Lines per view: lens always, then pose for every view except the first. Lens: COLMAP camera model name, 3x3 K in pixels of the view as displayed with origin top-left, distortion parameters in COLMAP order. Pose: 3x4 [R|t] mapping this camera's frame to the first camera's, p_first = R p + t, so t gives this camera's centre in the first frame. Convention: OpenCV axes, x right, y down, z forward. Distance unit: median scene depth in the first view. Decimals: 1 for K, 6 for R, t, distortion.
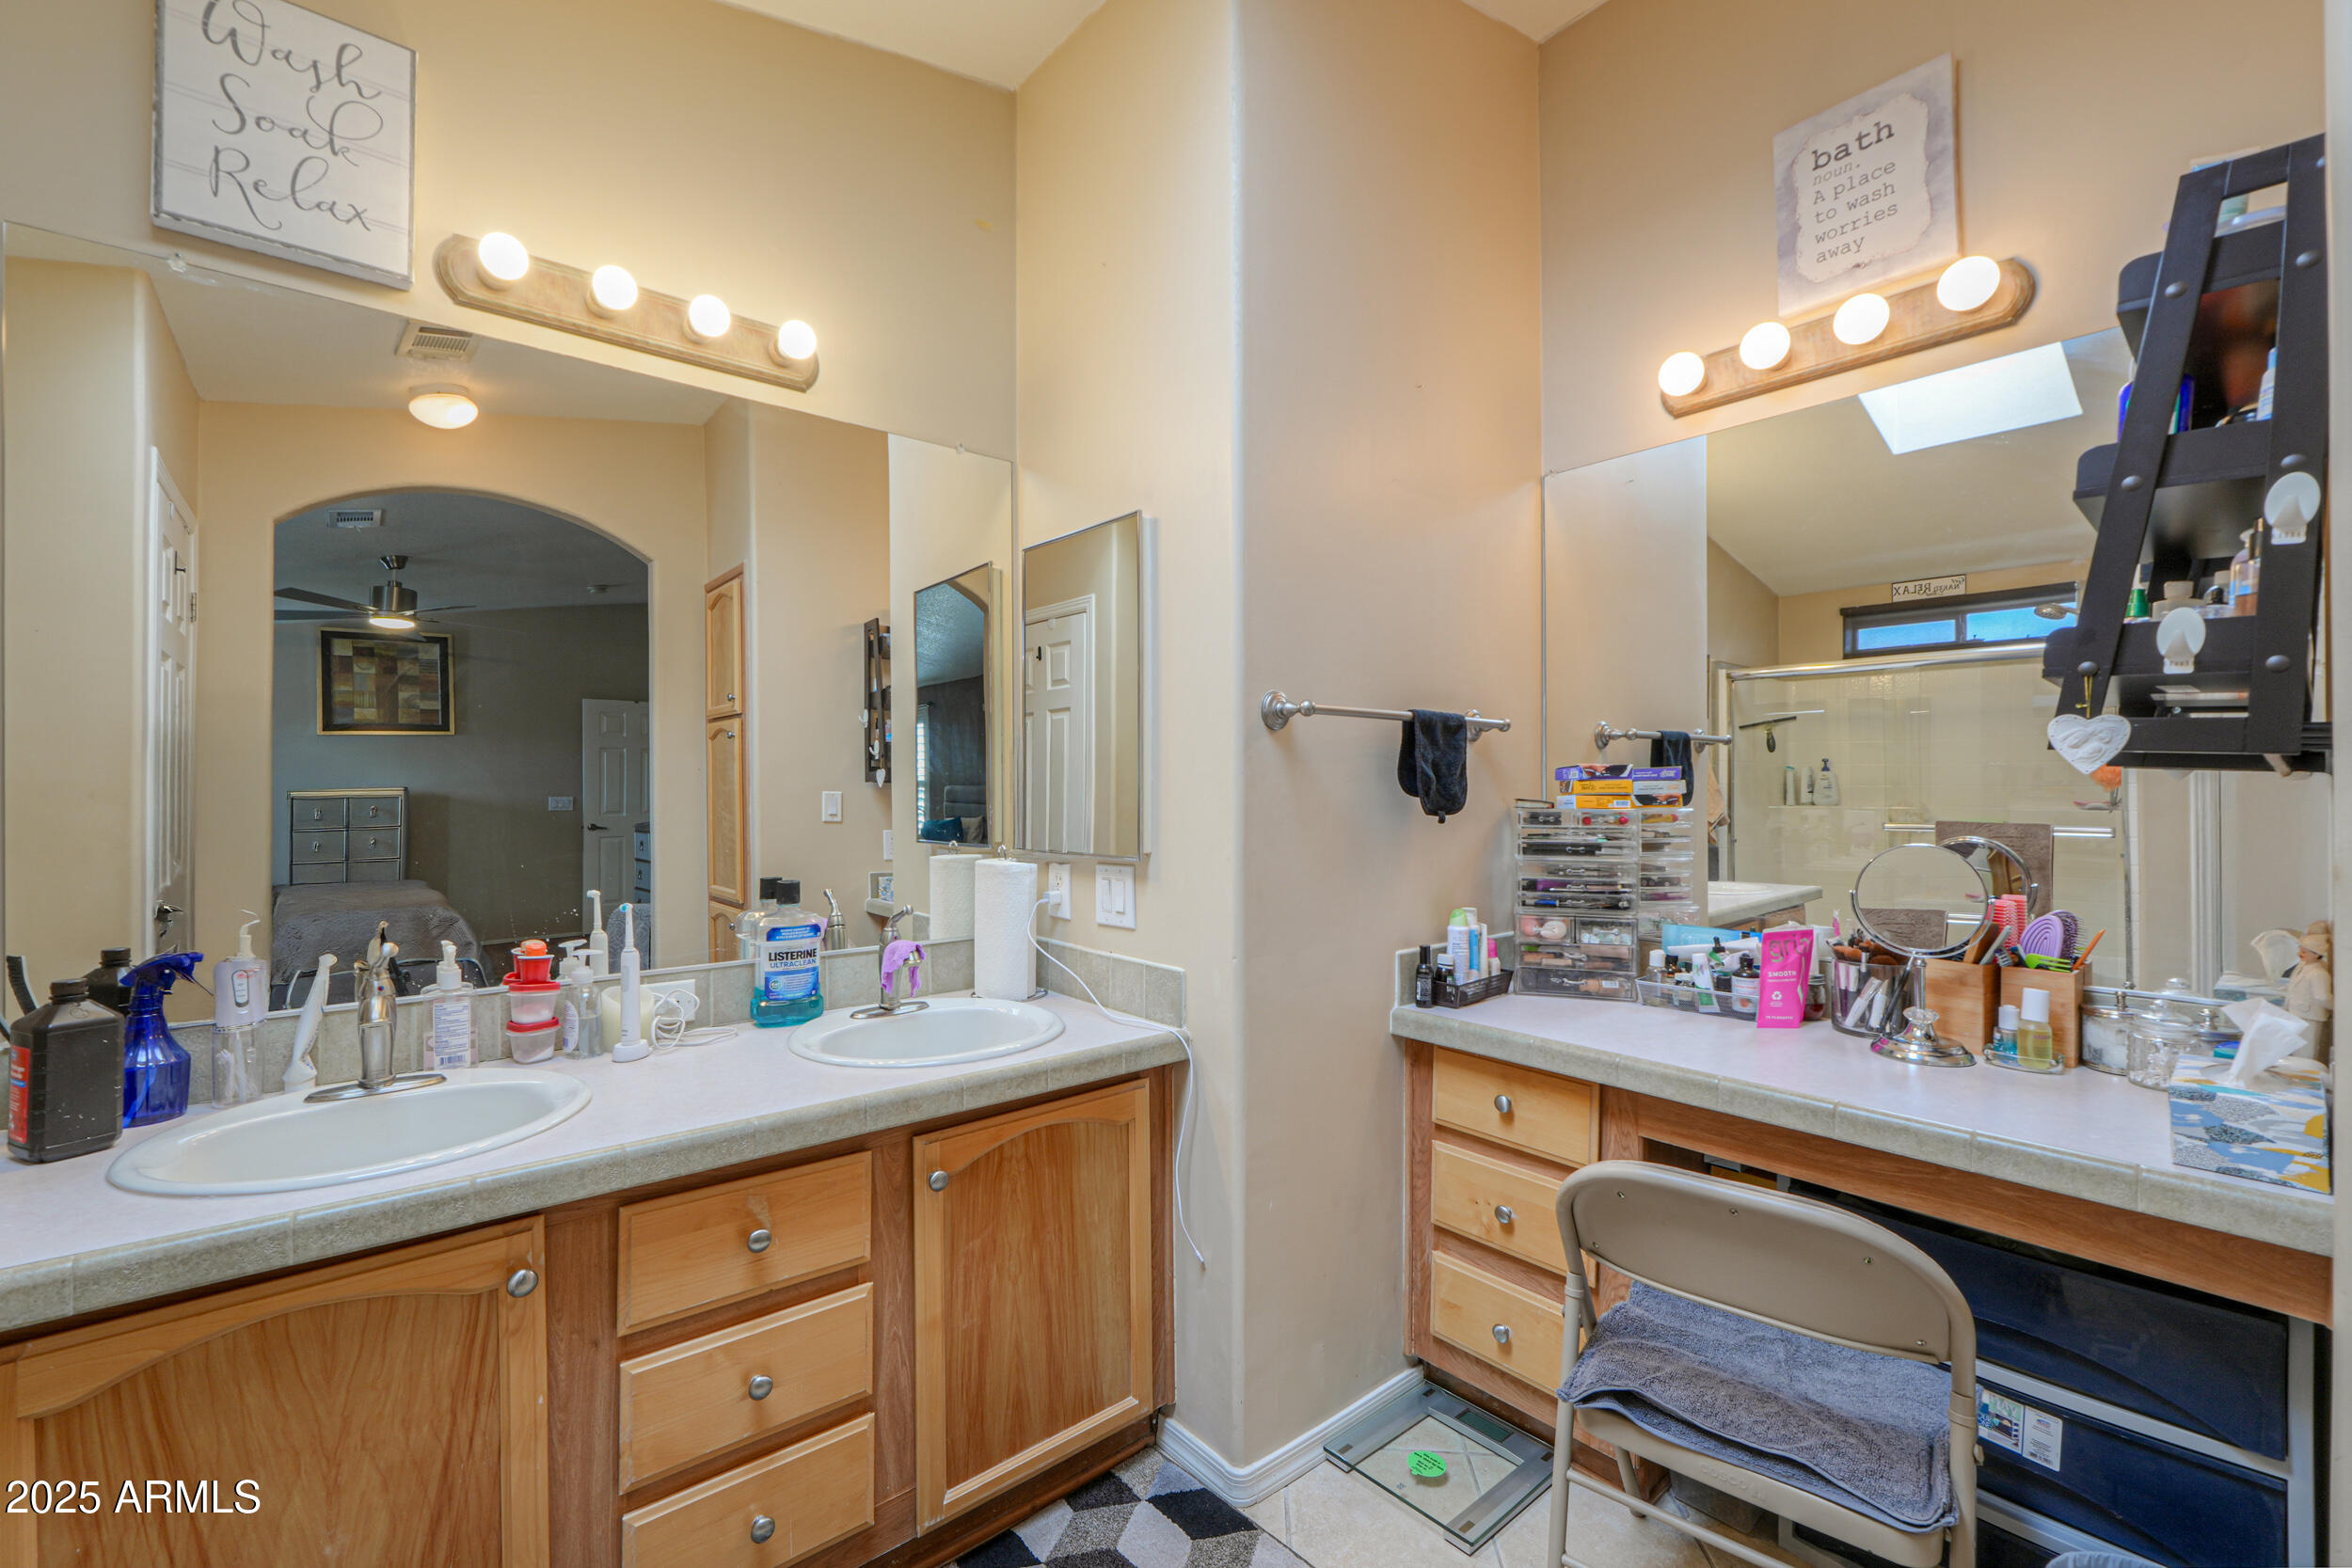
lens RADIAL K [[993.6, 0, 1178.3], [0, 993.6, 784.1], [0, 0, 1]] dist [-0.001617, -0.001323]
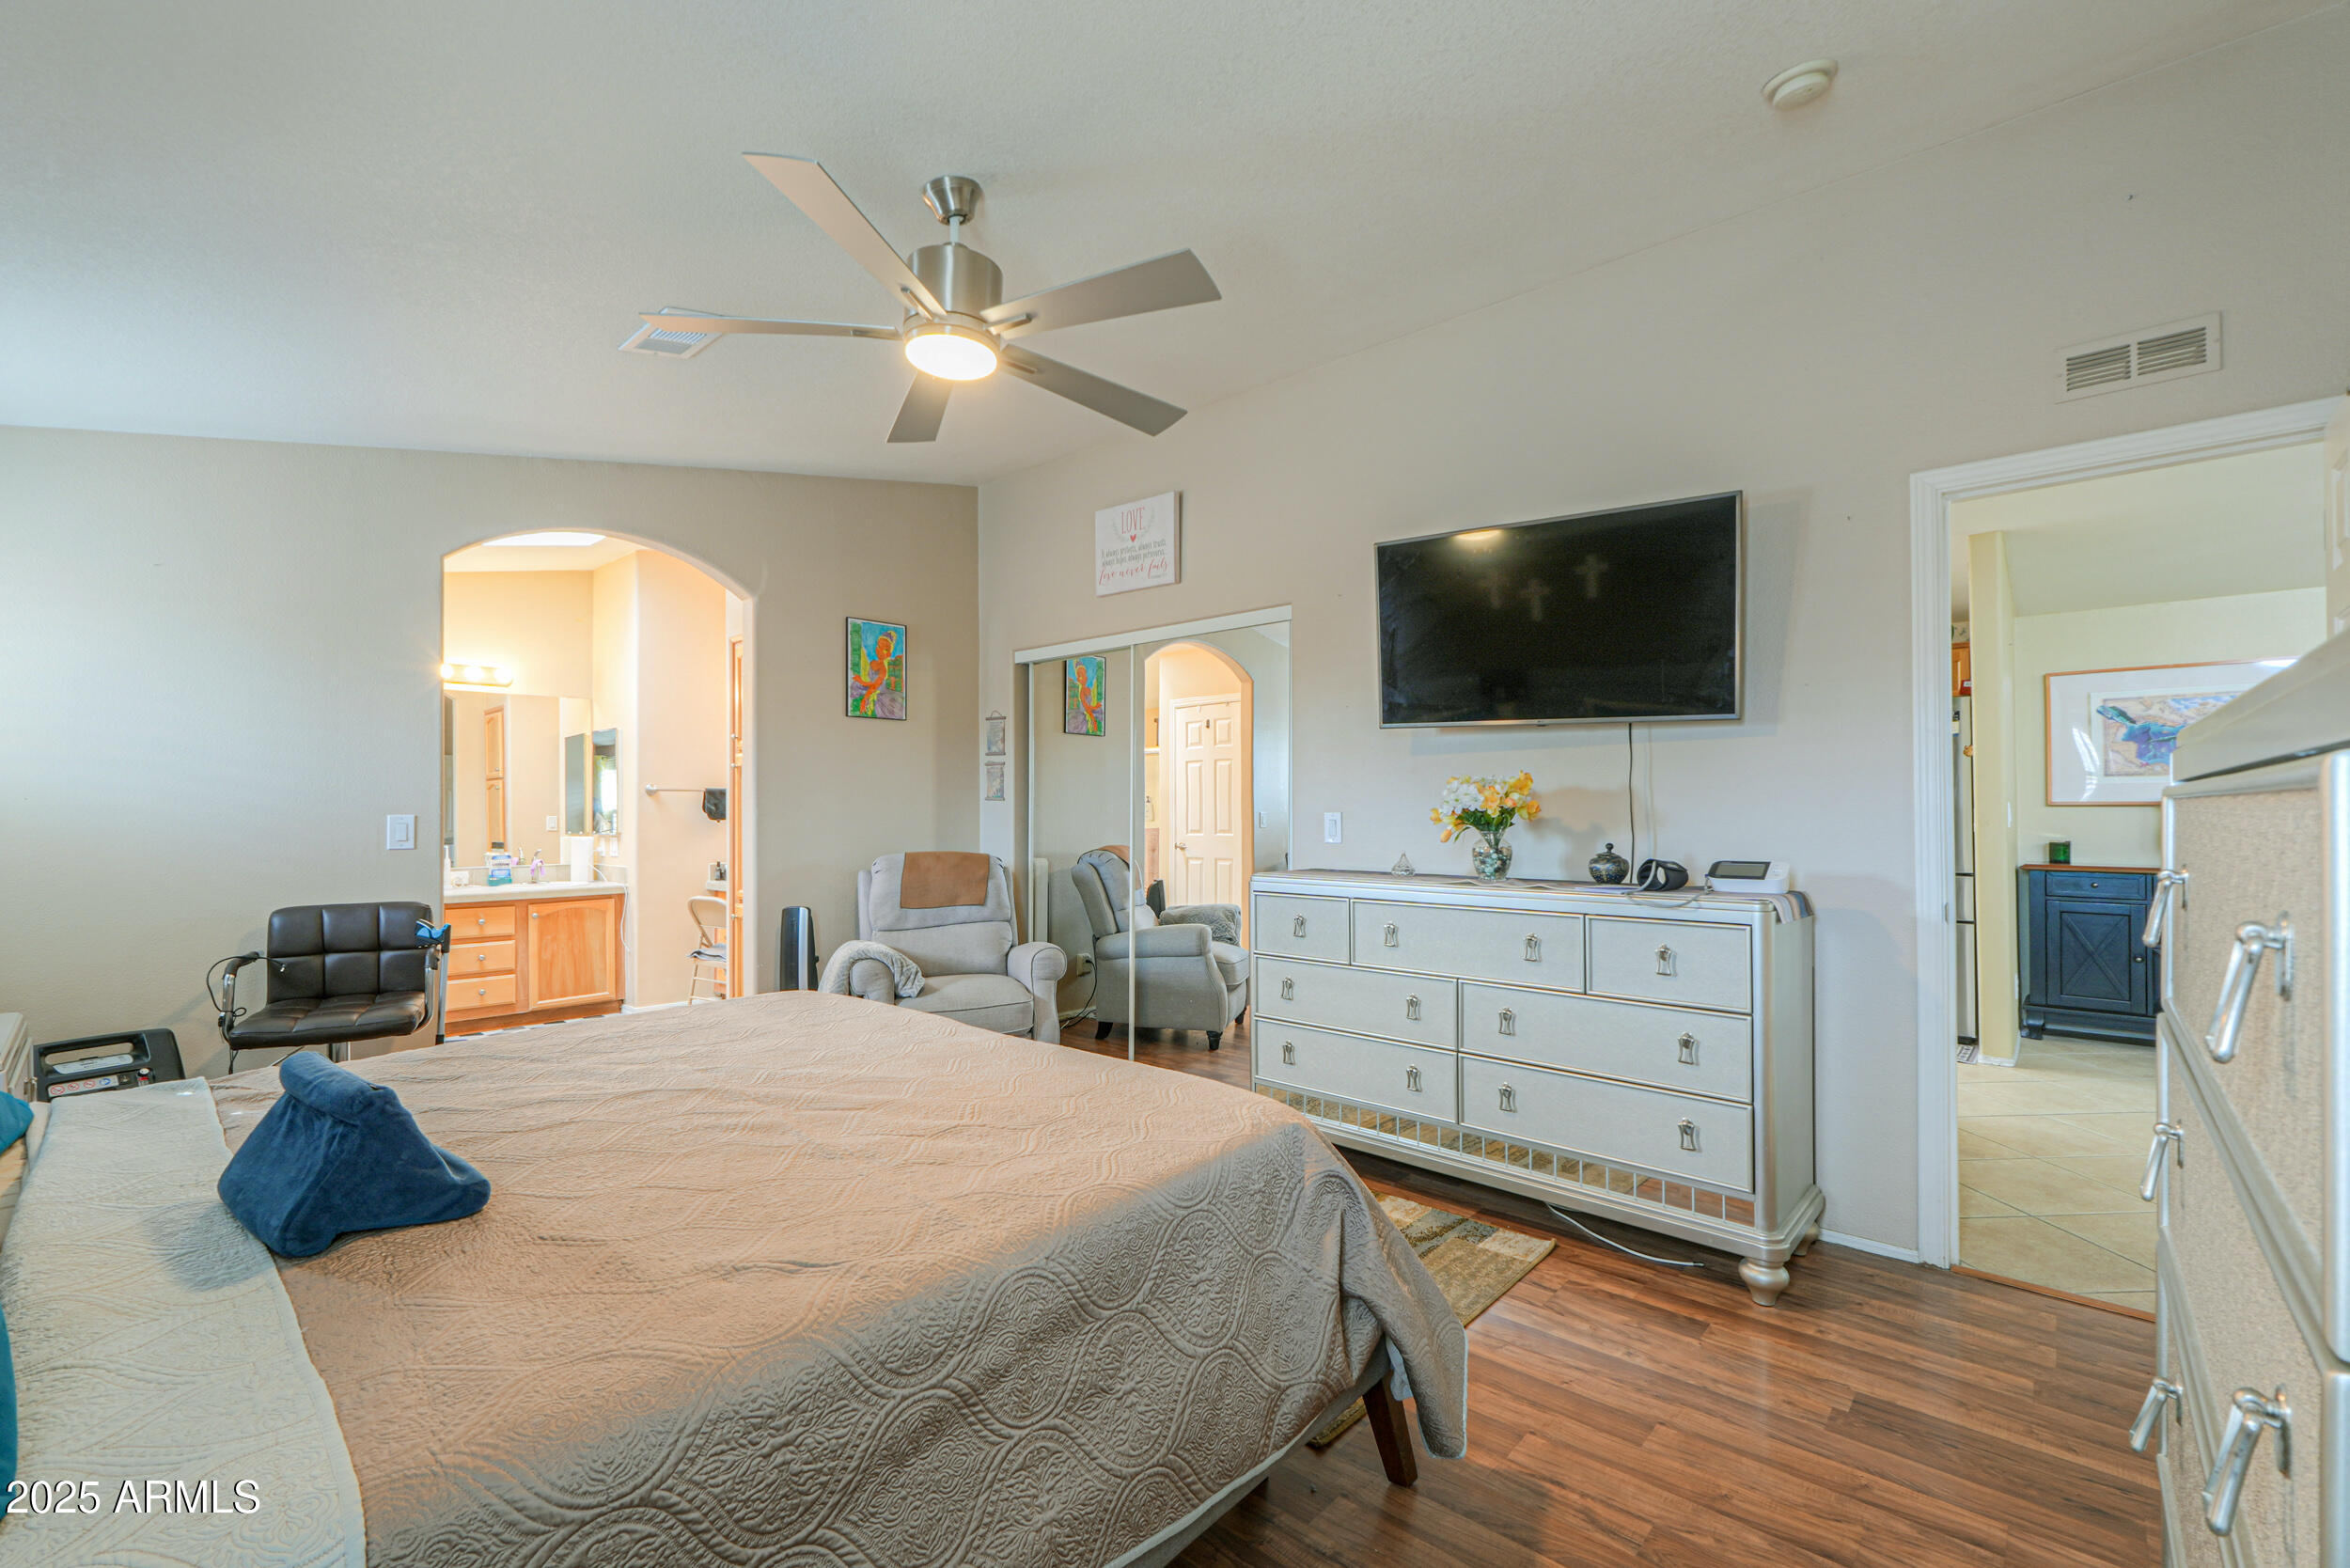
lens RADIAL K [[992.9, 0, 1176.3], [0, 992.9, 793.7], [0, 0, 1]] dist [-0.001617, -0.001323]
pose [[0.990440, -0.004696, 0.137861, 1.466088], [0.006203, 0.999926, -0.010505, -0.015387], [-0.137801, 0.011260, 0.990396, -2.734500]]
